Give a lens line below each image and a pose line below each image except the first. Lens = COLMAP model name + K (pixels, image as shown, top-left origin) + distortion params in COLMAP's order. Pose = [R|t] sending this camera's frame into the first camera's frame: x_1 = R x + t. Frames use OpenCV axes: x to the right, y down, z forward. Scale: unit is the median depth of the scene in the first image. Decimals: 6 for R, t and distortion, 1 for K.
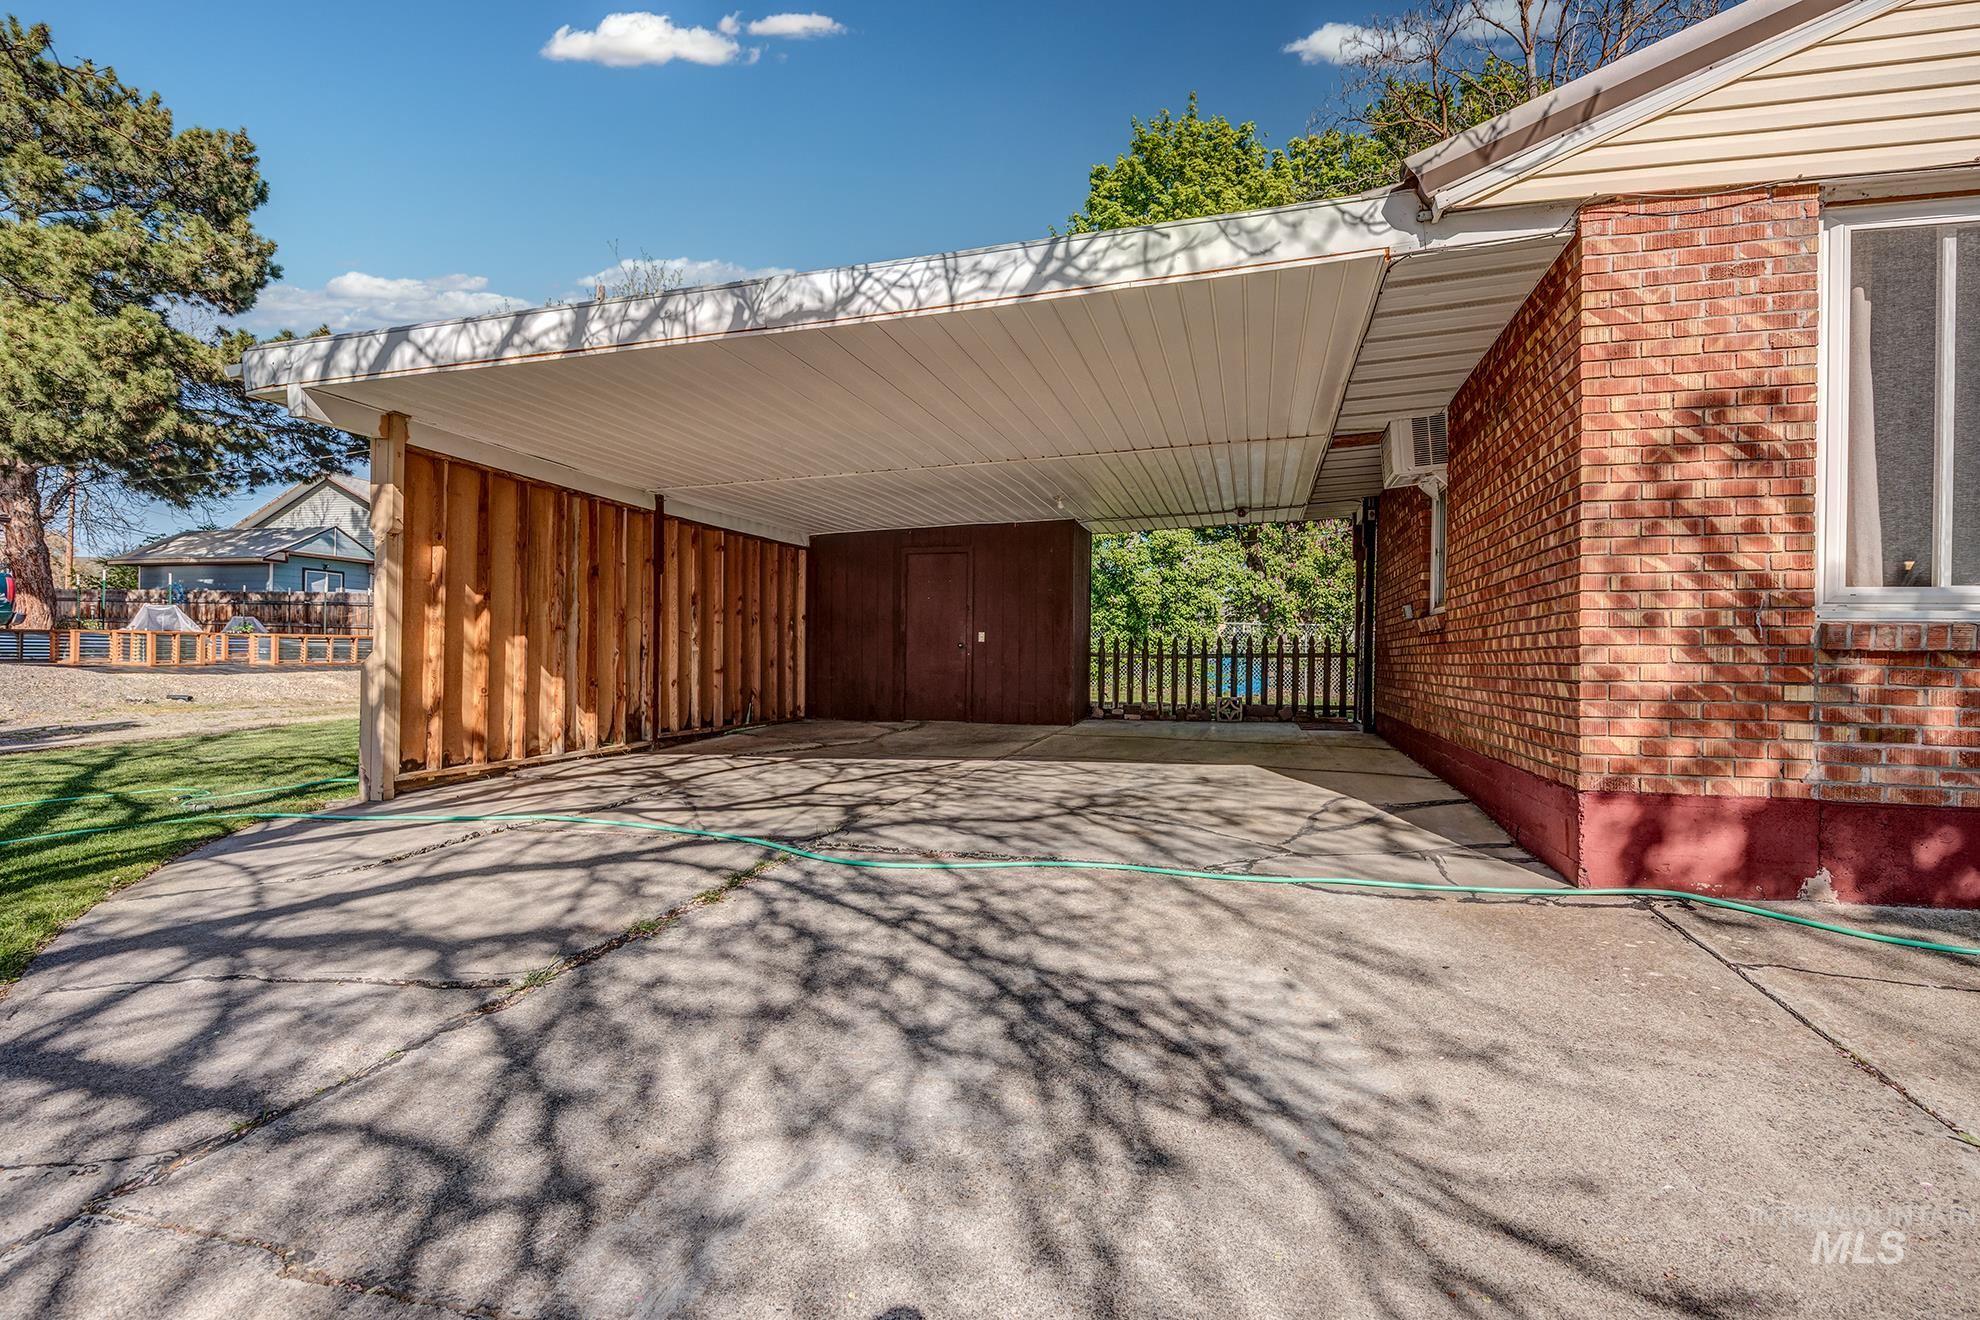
lens RADIAL K [[965.5, 0, 997.1], [0, 965.5, 664.2], [0, 0, 1]] dist [-0.003084, 0.000094]
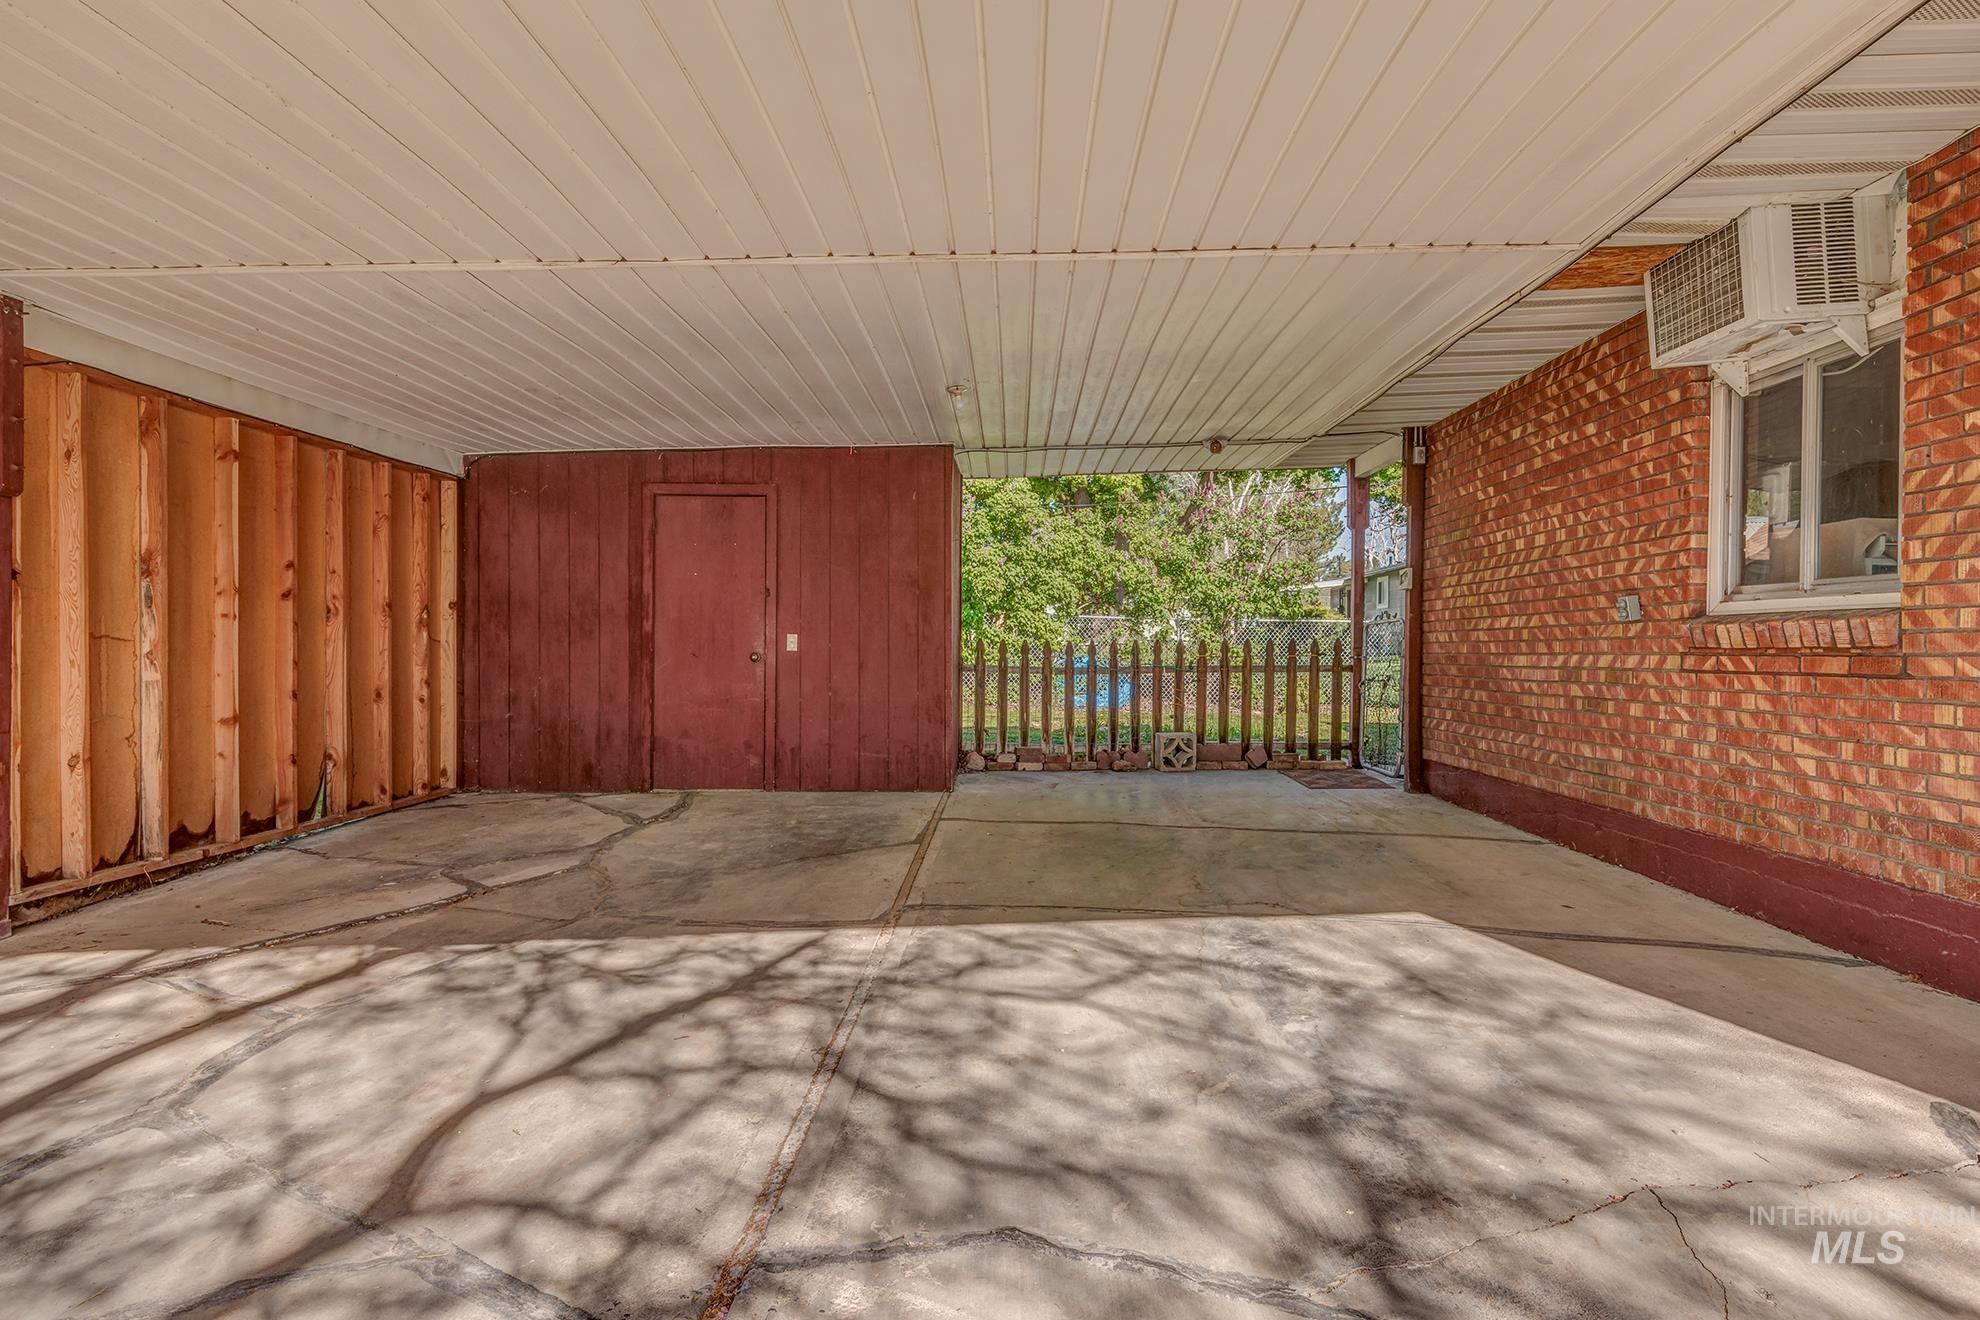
lens RADIAL K [[1008.2, 0, 1021.6], [0, 1008.2, 653.0], [0, 0, 1]] dist [0.003019, -0.001031]
pose [[0.964558, -0.003386, 0.263848, -0.043415], [0.003645, 0.999993, -0.000492, -0.021202], [-0.263845, 0.001436, 0.964564, 0.384907]]
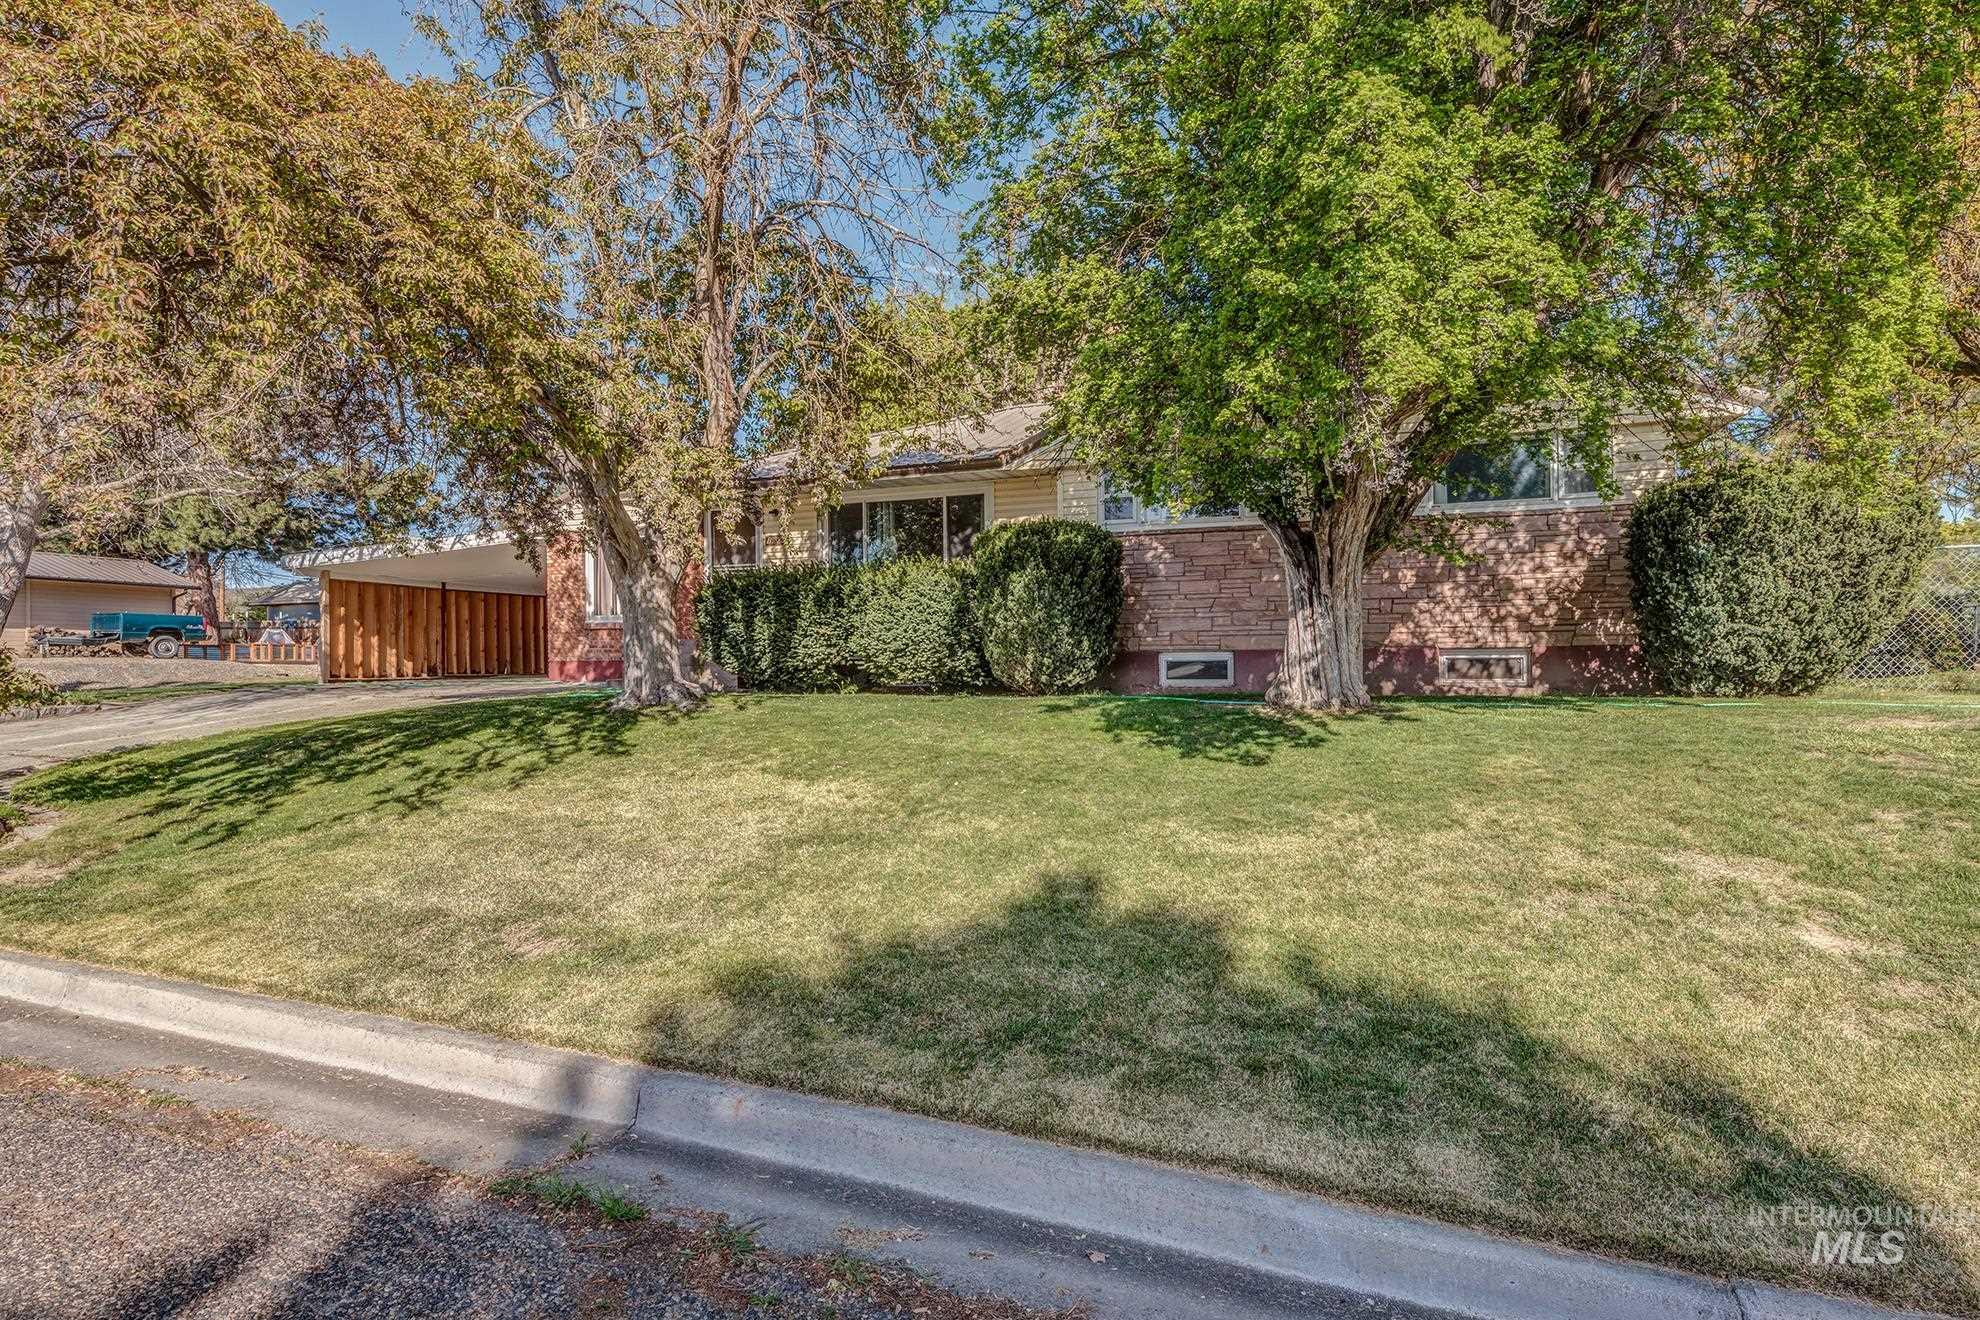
lens RADIAL K [[1008.2, 0, 1015.8], [0, 1008.2, 689.2], [0, 0, 1]] dist [0.003019, -0.001031]
pose [[0.995418, -0.010521, -0.095036, 1.154915], [0.010978, 0.999931, 0.004285, 0.095904], [0.094985, -0.005309, 0.995465, -1.259377]]
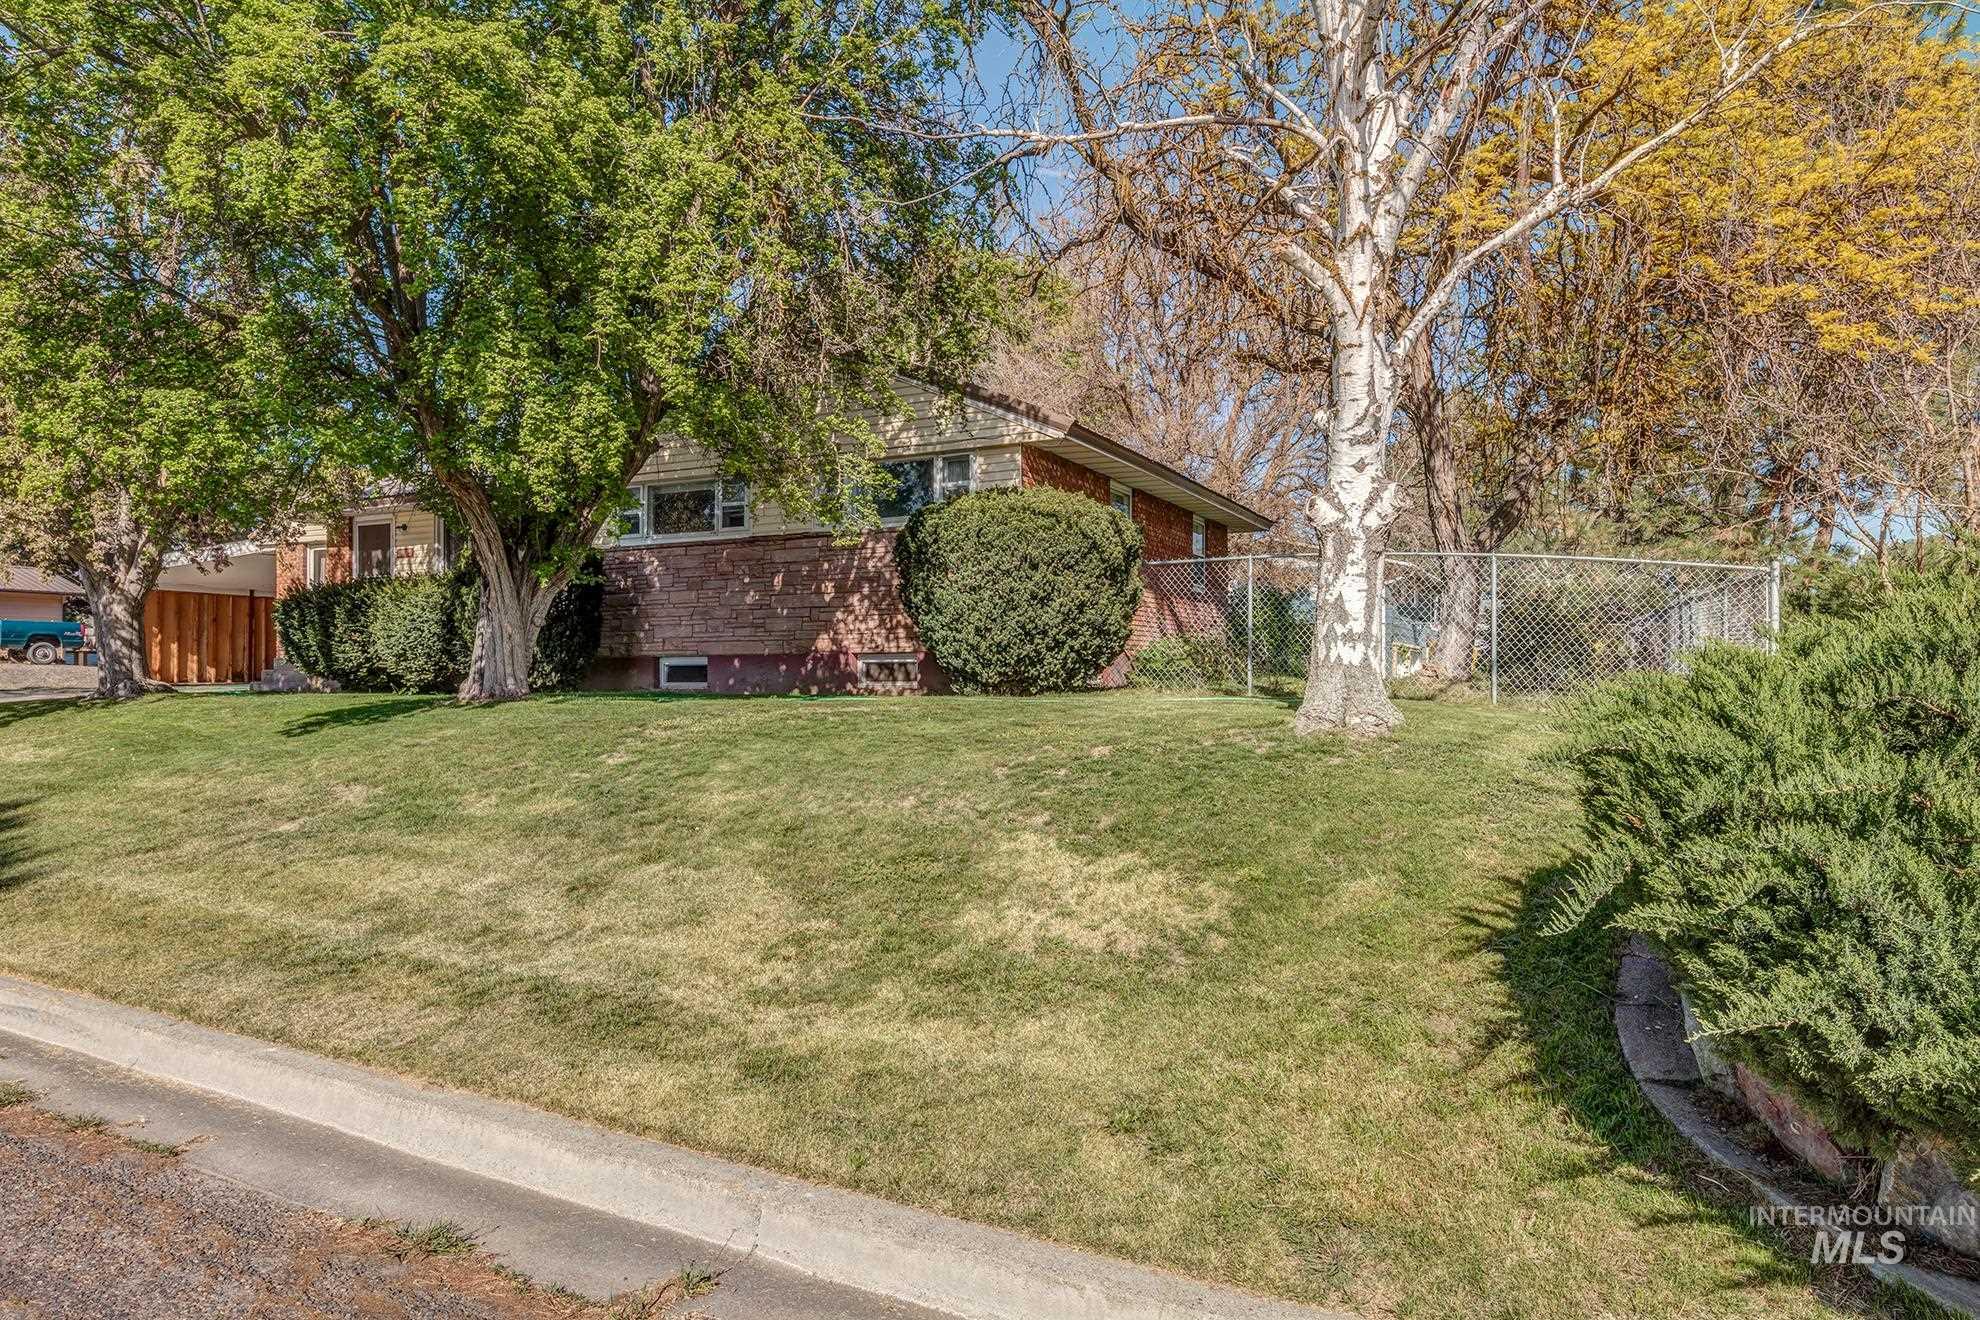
lens RADIAL K [[1218.0, 0, 982.9], [0, 1218.0, 652.1], [0, 0, 1]] dist [0.003911, 0.000116]
pose [[0.975531, -0.013114, -0.219468, 1.862848], [0.003934, 0.999101, -0.042213, 0.115845], [0.219825, 0.040317, 0.974706, -1.452161]]
